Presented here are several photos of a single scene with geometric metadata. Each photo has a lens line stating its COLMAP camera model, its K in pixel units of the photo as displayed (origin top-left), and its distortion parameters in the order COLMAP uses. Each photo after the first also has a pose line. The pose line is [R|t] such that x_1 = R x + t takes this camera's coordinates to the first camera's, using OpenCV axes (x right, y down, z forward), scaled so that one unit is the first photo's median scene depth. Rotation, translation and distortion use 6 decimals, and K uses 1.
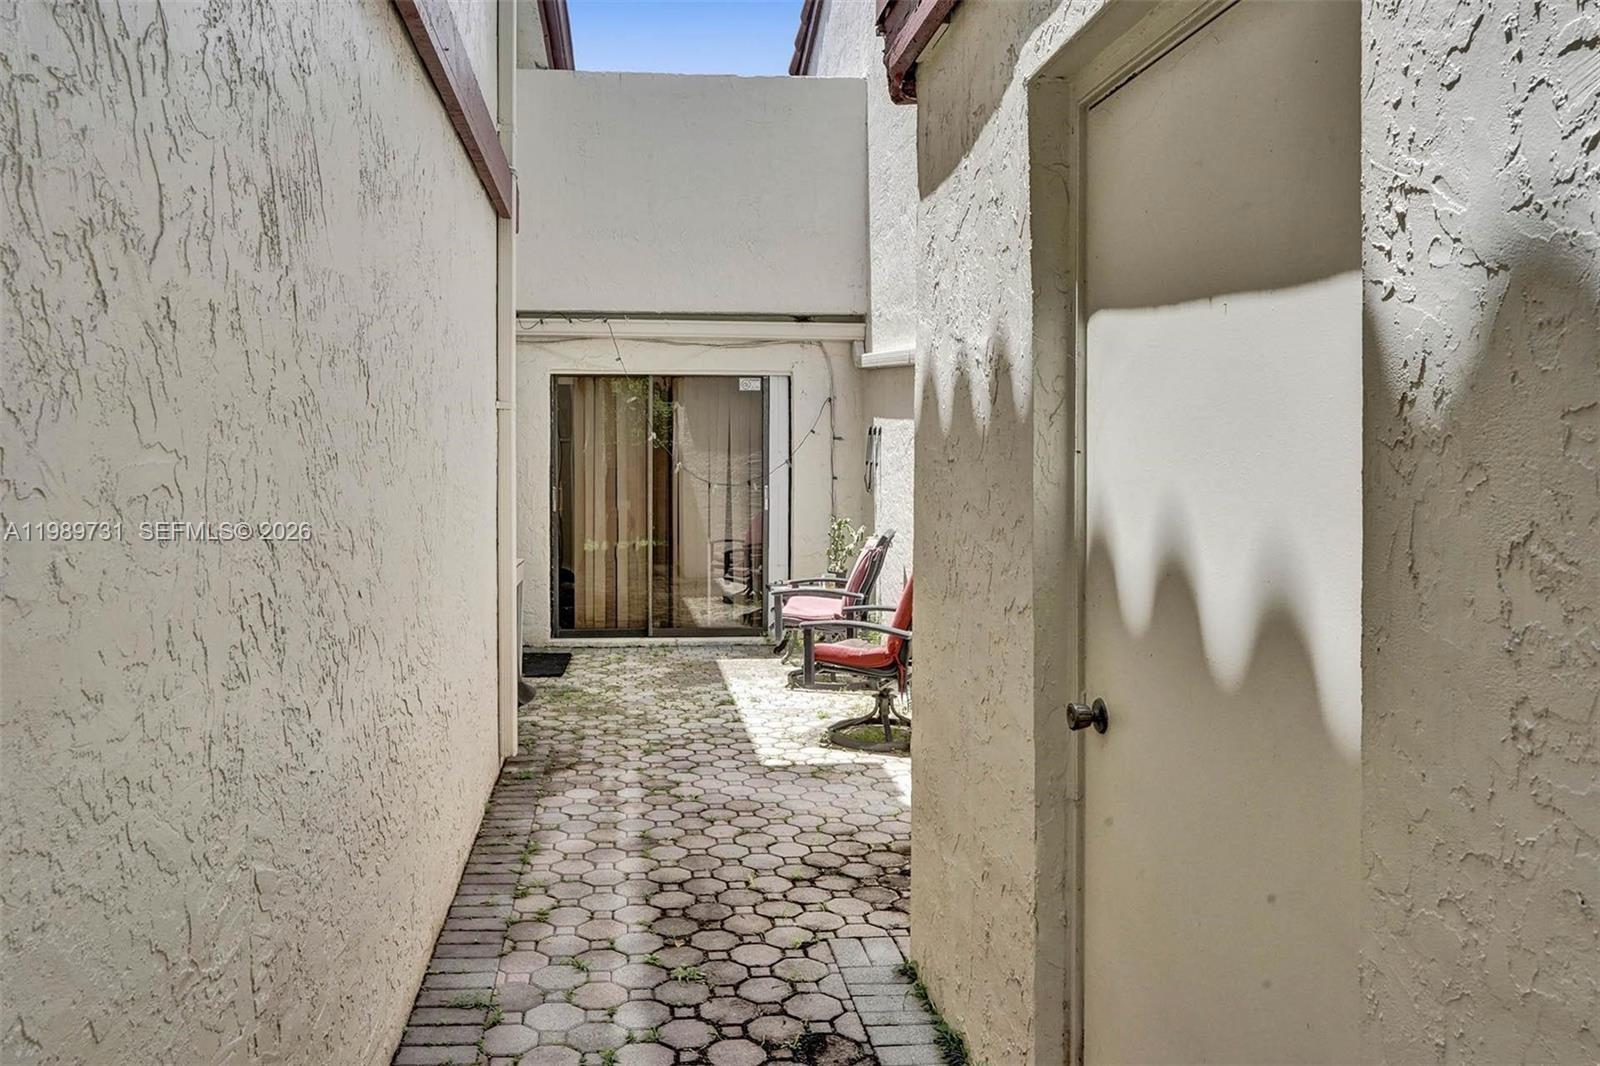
lens RADIAL K [[1197.7, 0, 800.0], [0, 1197.7, 533.0], [0, 0, 1]] dist [-0.129343, -0.000224]
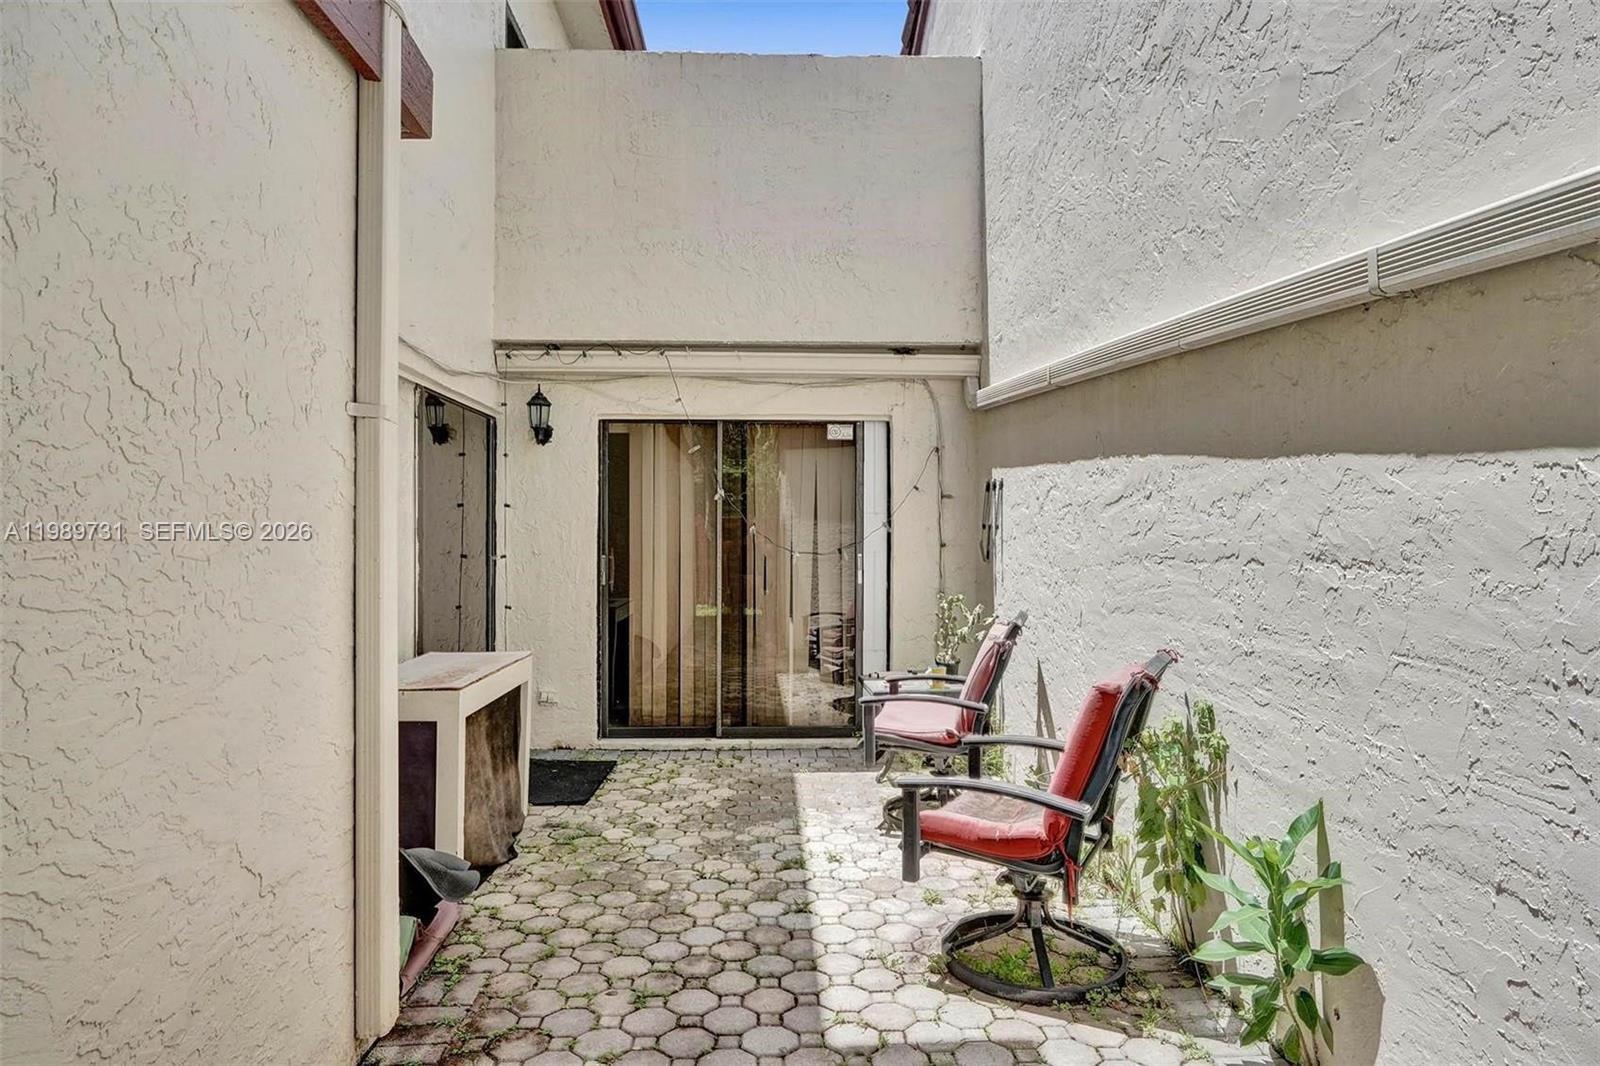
lens RADIAL K [[935.0, 0, 830.8], [0, 935.0, 540.4], [0, 0, 1]] dist [0.003552, 0.000531]
pose [[0.996769, -0.001822, -0.080297, 0.003925], [-0.002467, 0.998577, -0.053280, -0.015009], [0.080279, 0.053306, 0.995346, 0.366796]]
